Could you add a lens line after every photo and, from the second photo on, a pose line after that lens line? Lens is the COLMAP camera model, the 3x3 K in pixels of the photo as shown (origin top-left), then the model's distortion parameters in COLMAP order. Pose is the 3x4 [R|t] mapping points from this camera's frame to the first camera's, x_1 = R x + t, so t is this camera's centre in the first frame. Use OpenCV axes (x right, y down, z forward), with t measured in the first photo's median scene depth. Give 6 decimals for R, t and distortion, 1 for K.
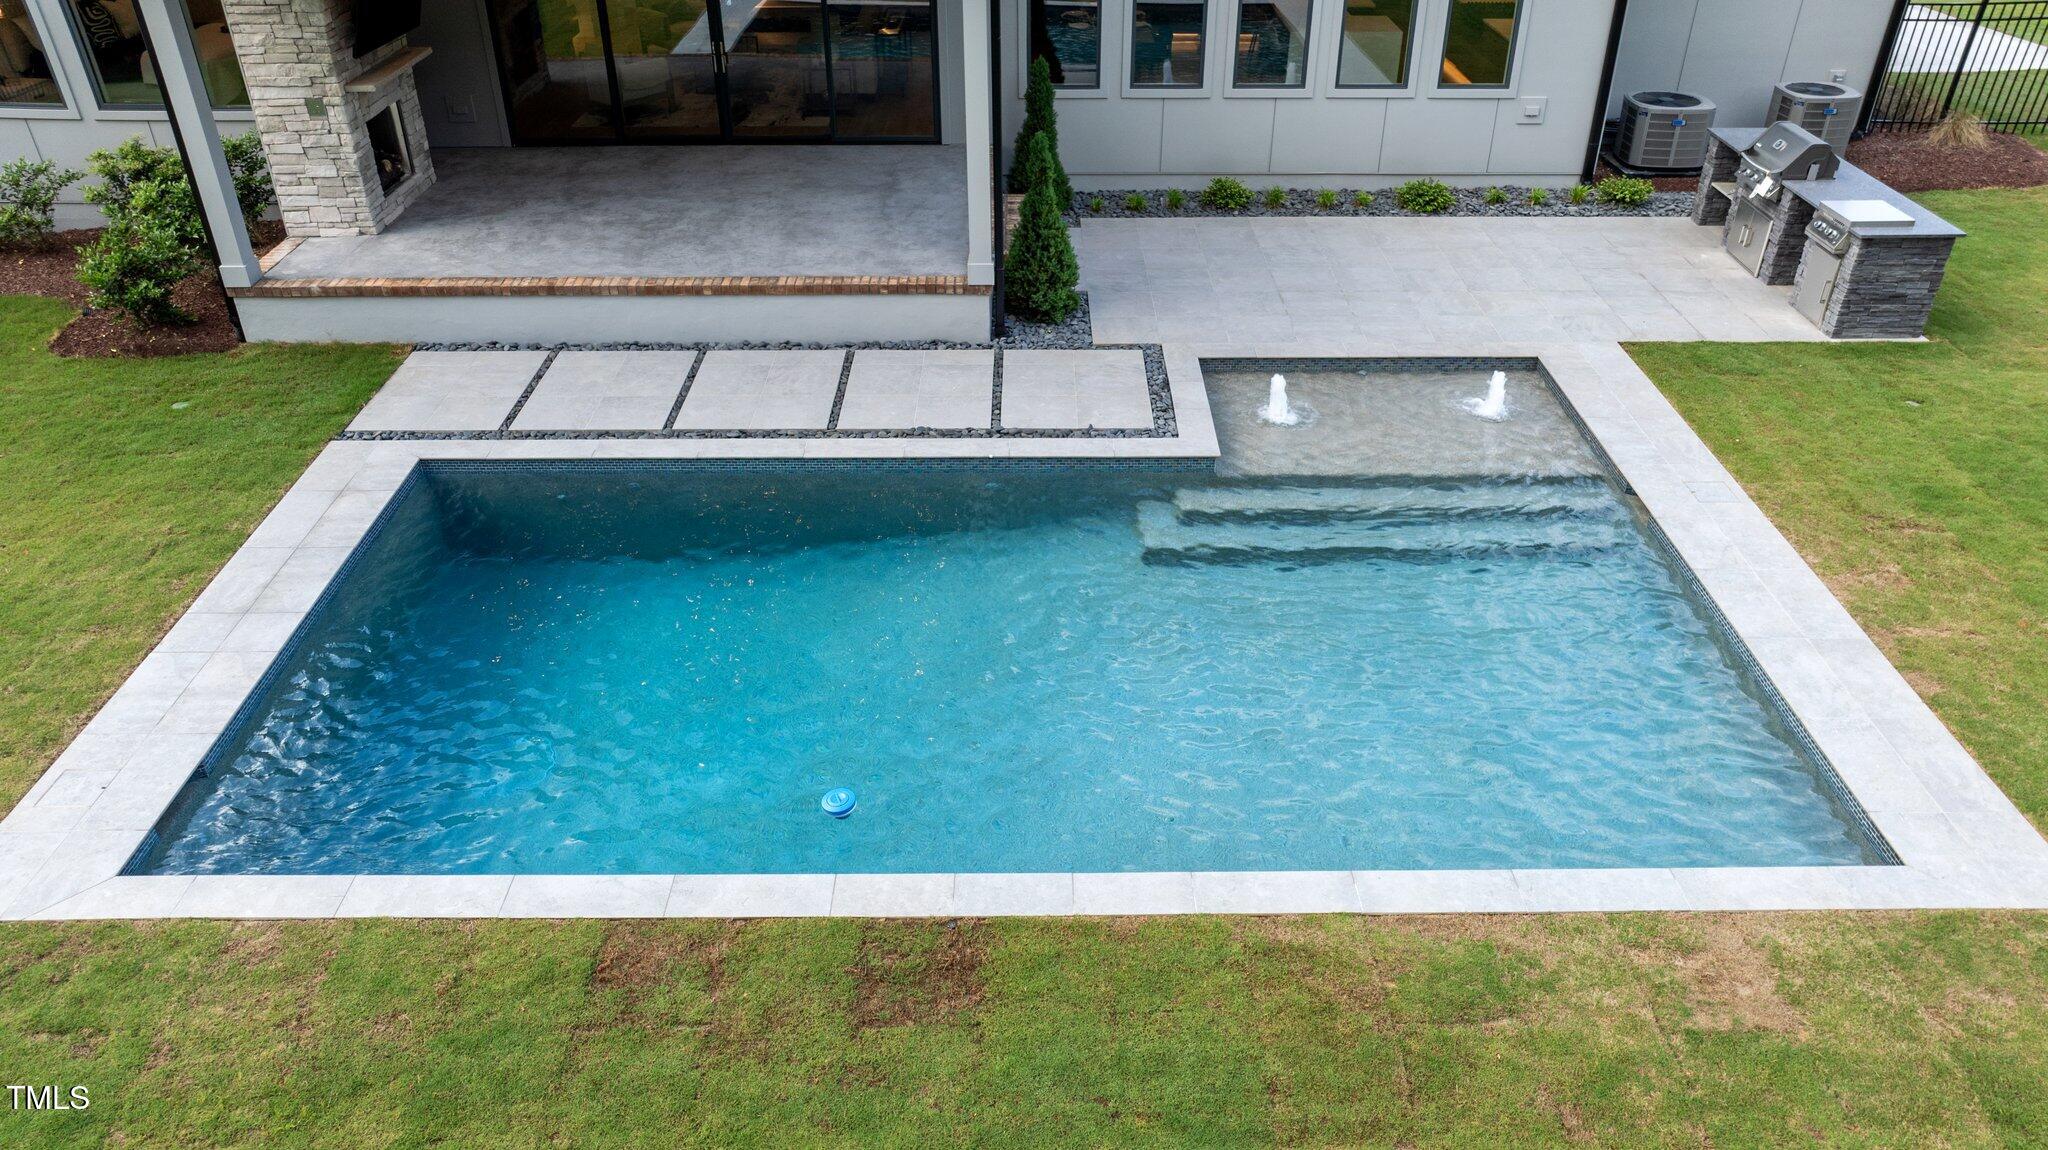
lens RADIAL K [[1460.1, 0, 1019.2], [0, 1460.1, 570.1], [0, 0, 1]] dist [-0.042505, 0.059600]
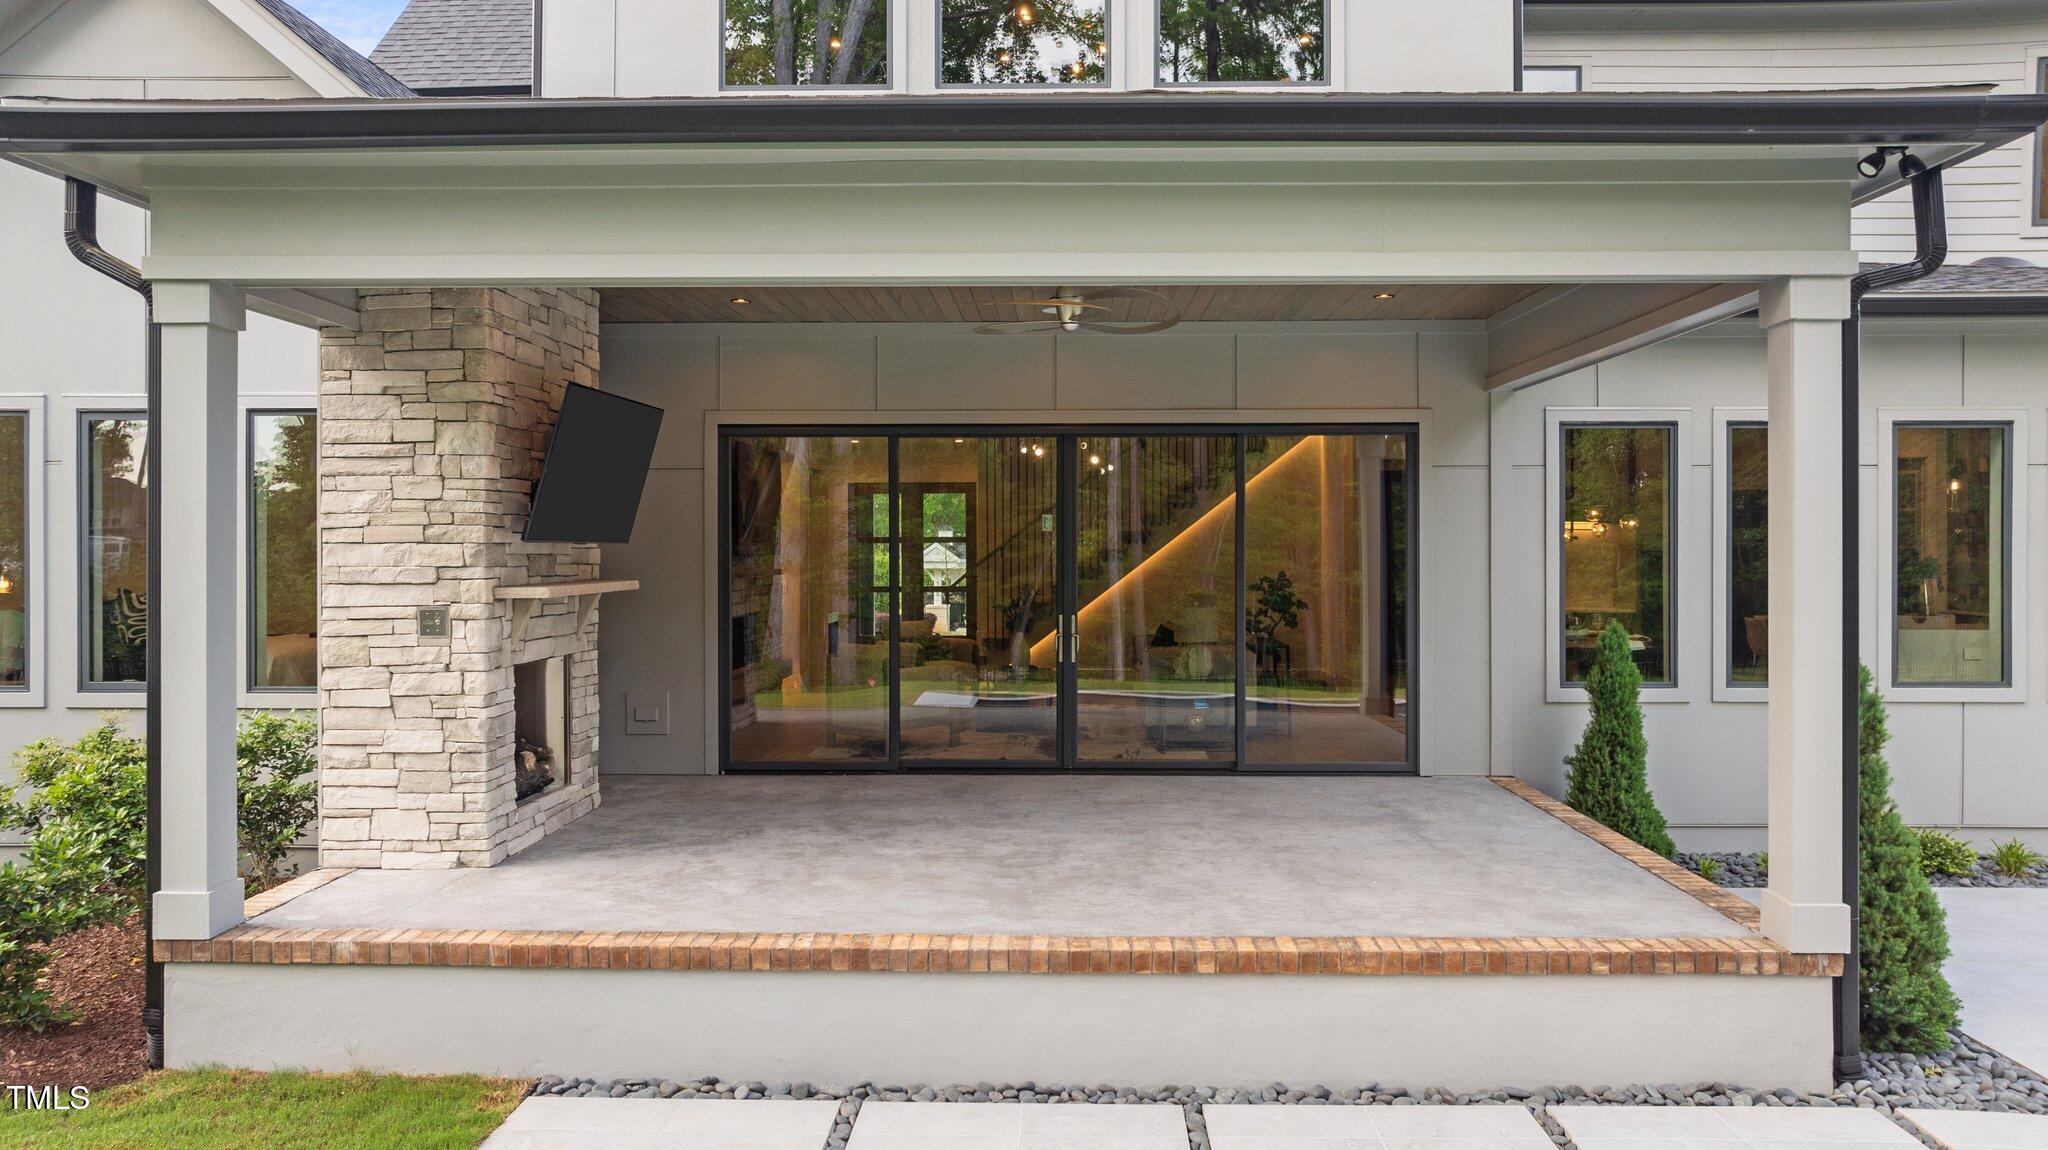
lens RADIAL K [[1456.2, 0, 1030.7], [0, 1456.2, 551.1], [0, 0, 1]] dist [-0.018763, 0.007940]
pose [[0.999631, 0.000224, -0.027150, -0.251042], [-0.014550, 0.848670, -0.528722, -0.060254], [0.022923, 0.528922, 0.848361, 0.537755]]
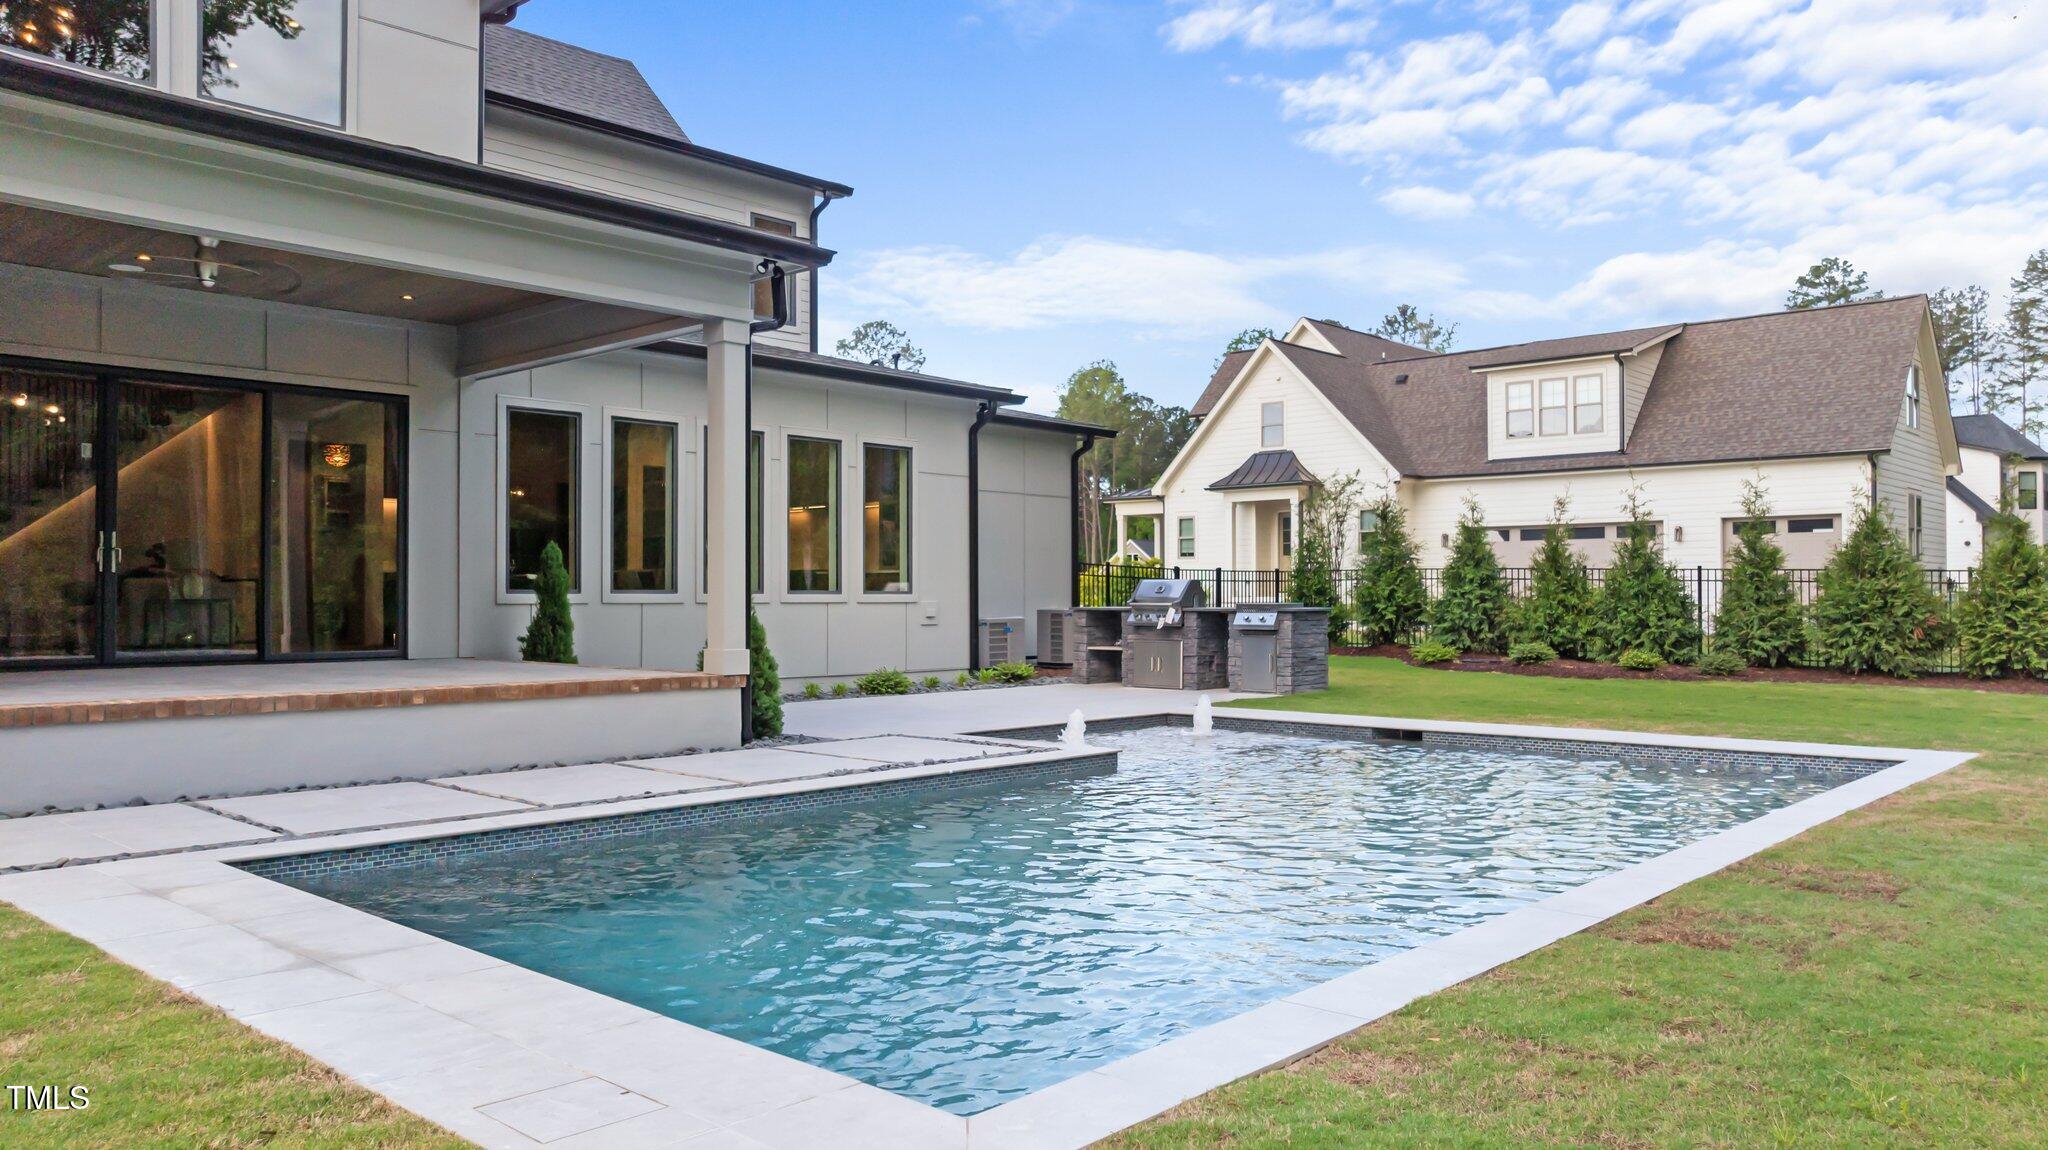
lens RADIAL K [[1462.9, 0, 1024.0], [0, 1462.9, 575.0], [0, 0, 1]] dist [0.000441, 0.000118]
pose [[0.682794, 0.011523, 0.730520, -0.525504], [0.389461, 0.840230, -0.377271, 0.140801], [-0.618153, 0.542107, 0.569216, 0.367204]]
